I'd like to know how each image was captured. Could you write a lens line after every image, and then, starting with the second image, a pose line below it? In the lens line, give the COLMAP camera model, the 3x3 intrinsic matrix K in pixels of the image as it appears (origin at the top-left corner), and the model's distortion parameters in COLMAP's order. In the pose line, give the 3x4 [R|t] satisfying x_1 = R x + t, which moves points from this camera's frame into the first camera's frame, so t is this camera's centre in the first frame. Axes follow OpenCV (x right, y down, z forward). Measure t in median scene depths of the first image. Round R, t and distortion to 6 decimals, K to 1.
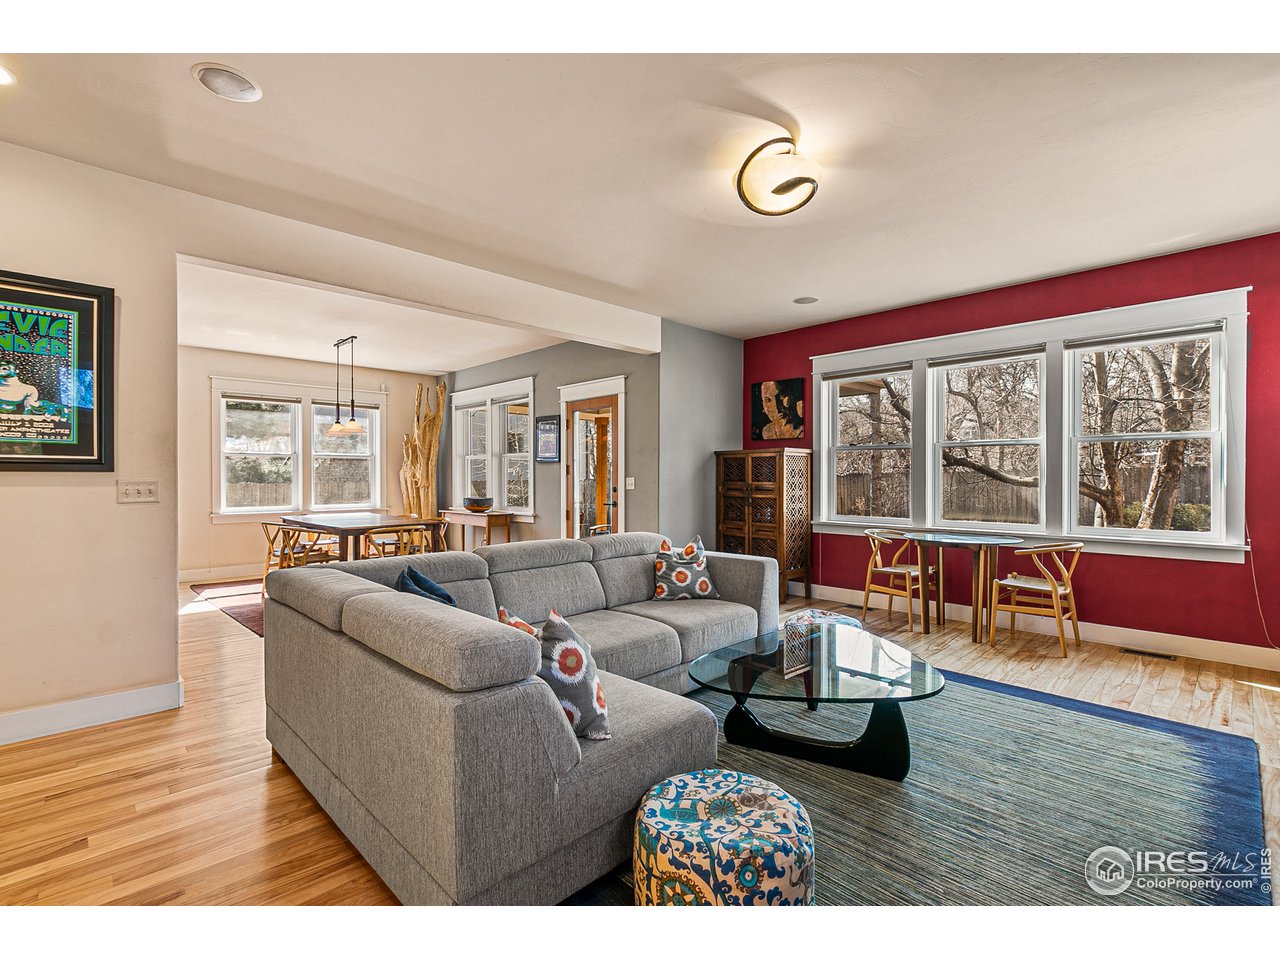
lens RADIAL K [[609.9, 0, 640.0], [0, 609.9, 480.0], [0, 0, 1]] dist [-0.001200, -0.000672]
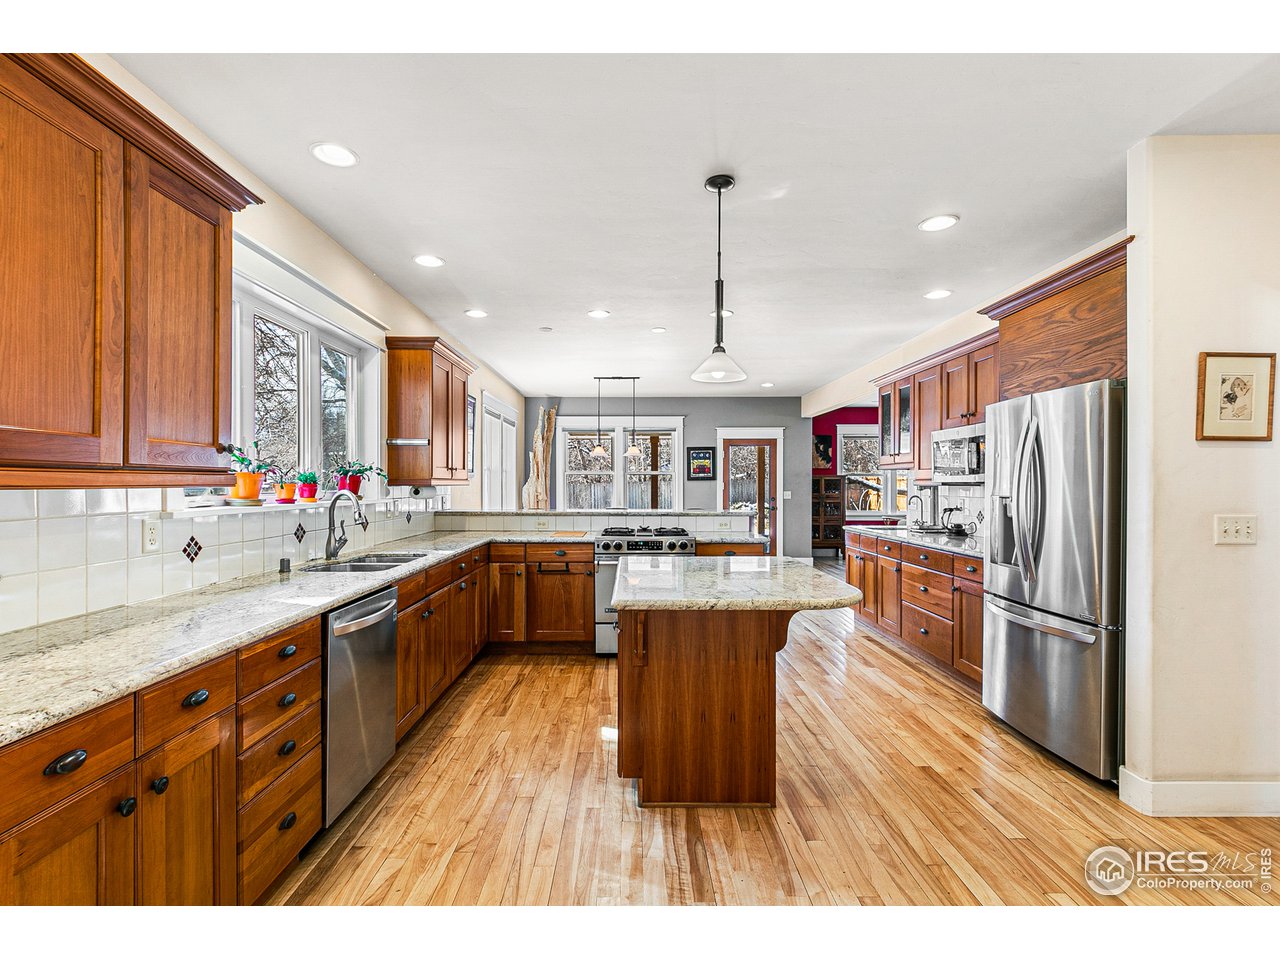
lens RADIAL K [[599.7, 0, 637.8], [0, 599.7, 484.4], [0, 0, 1]] dist [0.001099, -0.000147]
pose [[0.689693, -0.000670, 0.724102, -1.262124], [0.003971, 0.999988, -0.002857, -0.016858], [-0.724091, 0.004846, 0.689687, 0.168897]]
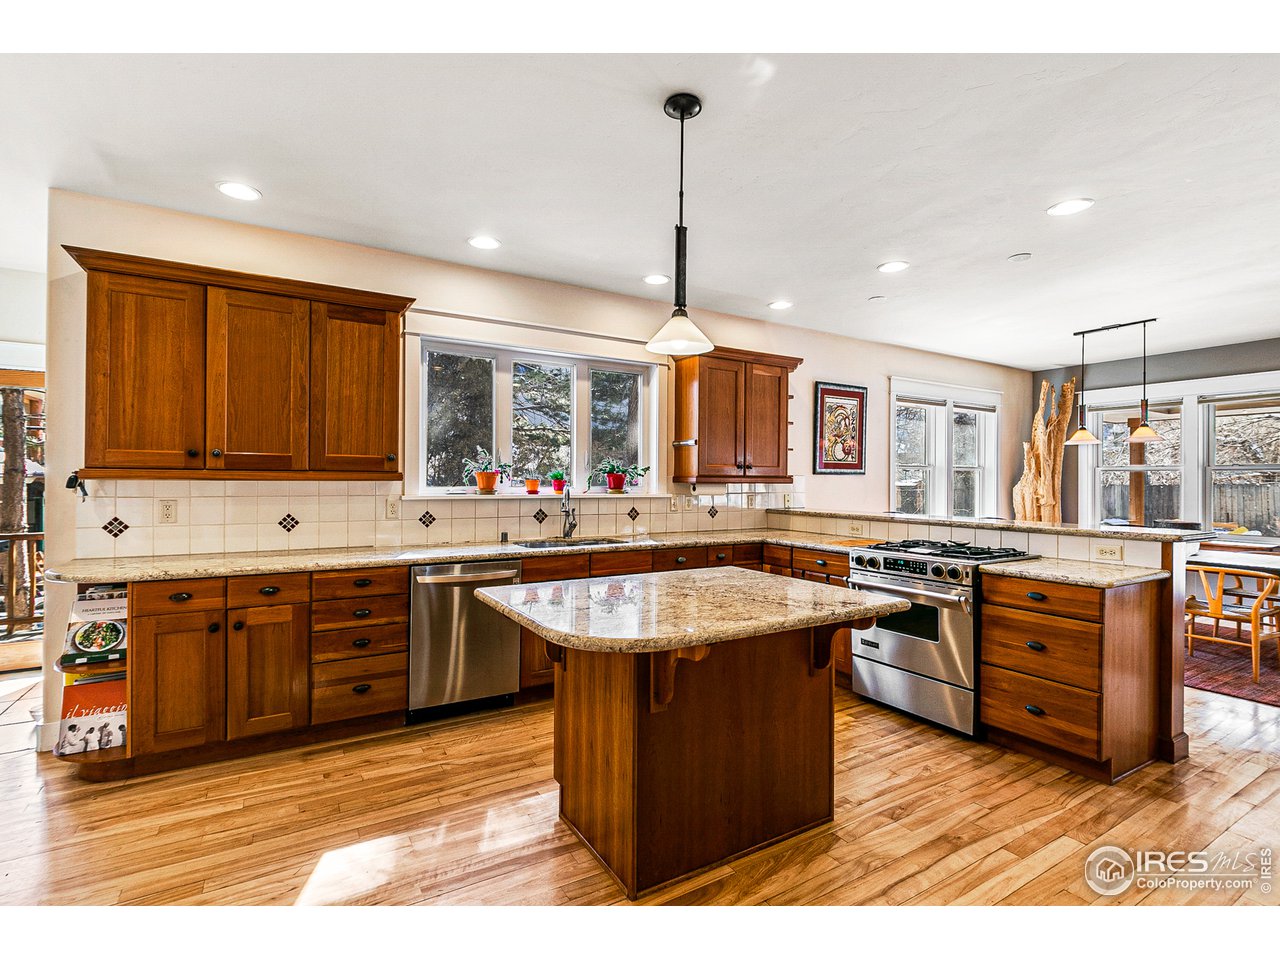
lens RADIAL K [[609.9, 0, 640.0], [0, 609.9, 480.0], [0, 0, 1]] dist [-0.001200, -0.000672]
pose [[0.973796, 0.006787, -0.227324, -0.879701], [-0.008323, 0.999949, -0.005798, -0.016900], [0.227273, 0.007538, 0.973802, 0.083634]]
